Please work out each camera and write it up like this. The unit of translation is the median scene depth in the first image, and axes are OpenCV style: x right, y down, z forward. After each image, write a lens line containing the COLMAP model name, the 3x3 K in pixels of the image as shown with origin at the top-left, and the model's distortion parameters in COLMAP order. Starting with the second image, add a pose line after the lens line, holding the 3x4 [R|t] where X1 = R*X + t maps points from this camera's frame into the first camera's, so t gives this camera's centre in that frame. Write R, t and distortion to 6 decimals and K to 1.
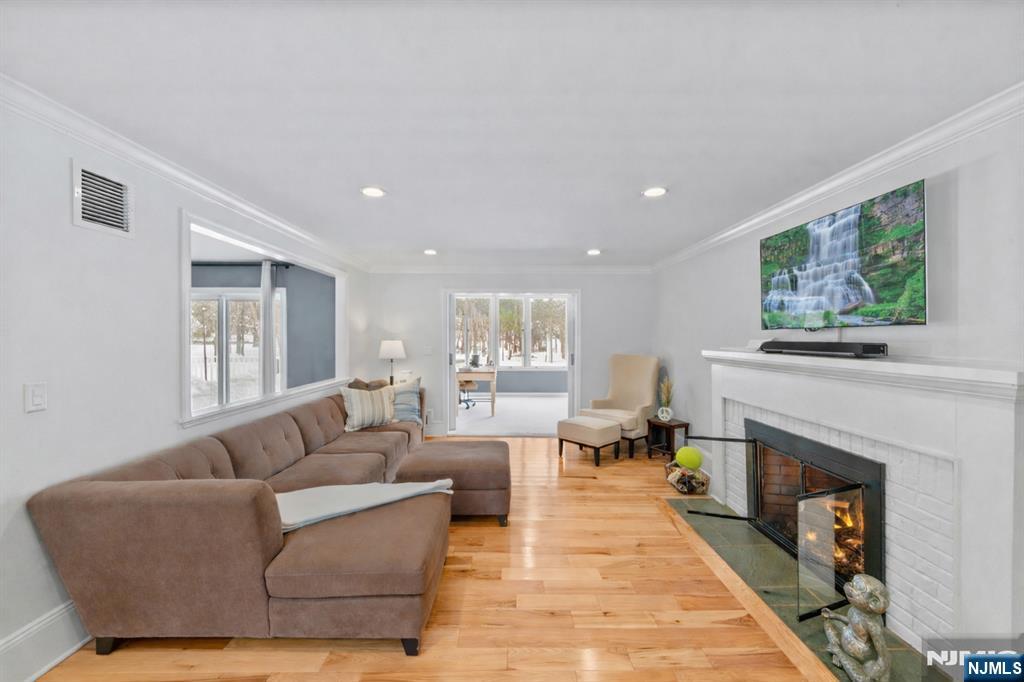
lens RADIAL K [[412.5, 0, 512.3], [0, 412.5, 337.9], [0, 0, 1]] dist [0.000935, -0.000017]
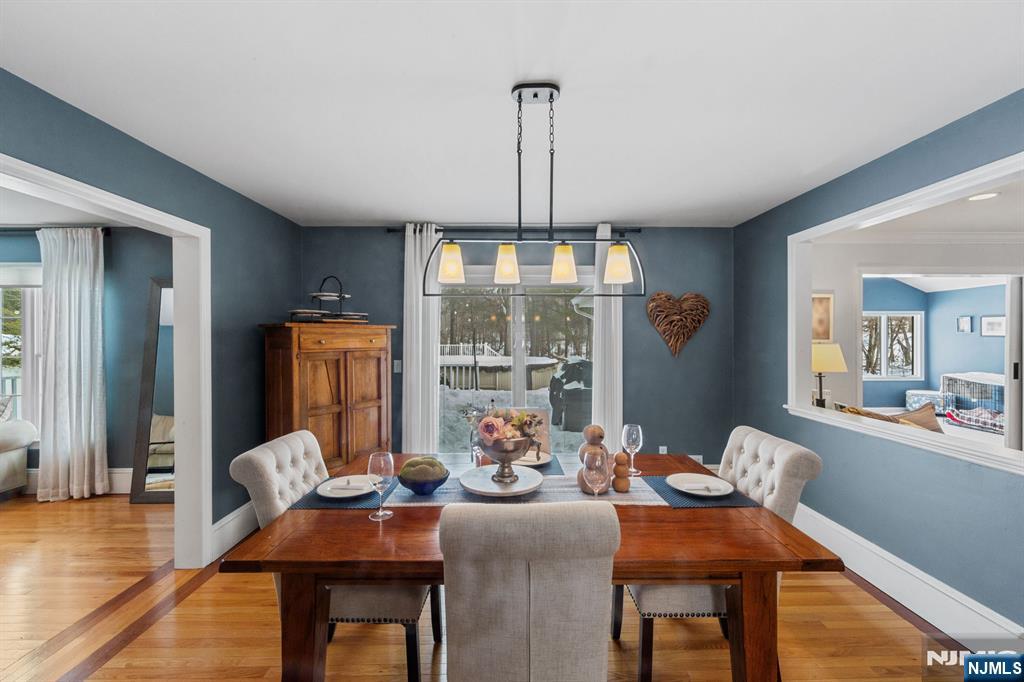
lens RADIAL K [[412.5, 0, 512.3], [0, 412.5, 337.9], [0, 0, 1]] dist [0.000935, -0.000017]
pose [[0.999836, -0.008345, 0.016056, -0.756467], [0.008557, 0.999877, -0.013179, -0.000265], [-0.015944, 0.013314, 0.999784, 0.357615]]
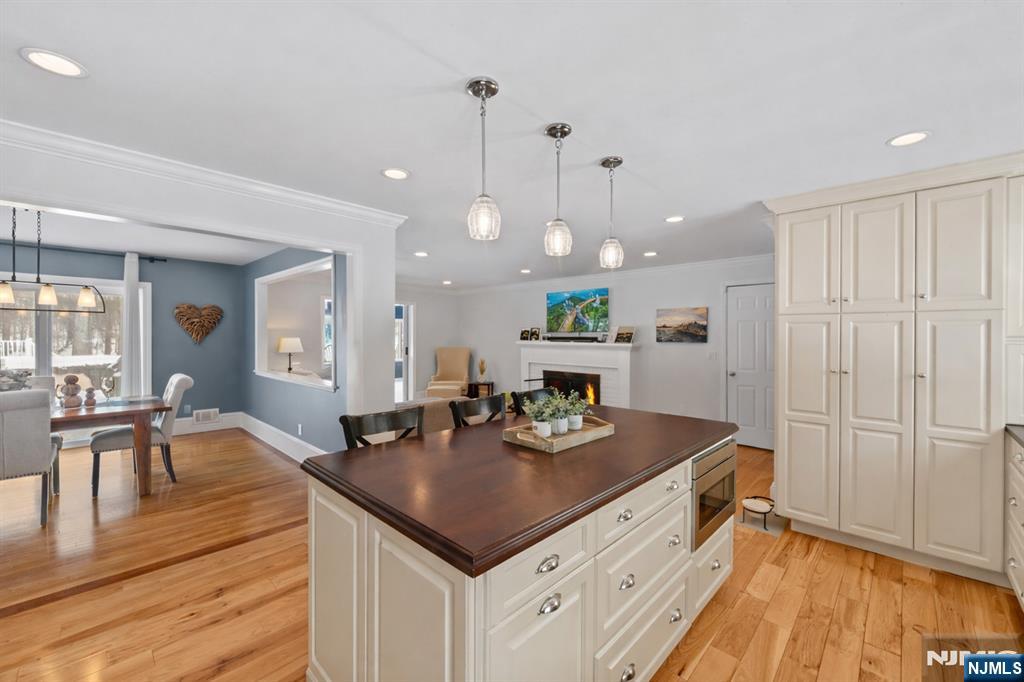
lens RADIAL K [[412.5, 0, 512.3], [0, 412.5, 337.9], [0, 0, 1]] dist [0.000935, -0.000017]
pose [[0.688565, -0.003457, 0.725166, -0.684191], [0.004755, 0.999989, 0.000253, 0.008289], [-0.725159, 0.003274, 0.688574, -0.257556]]
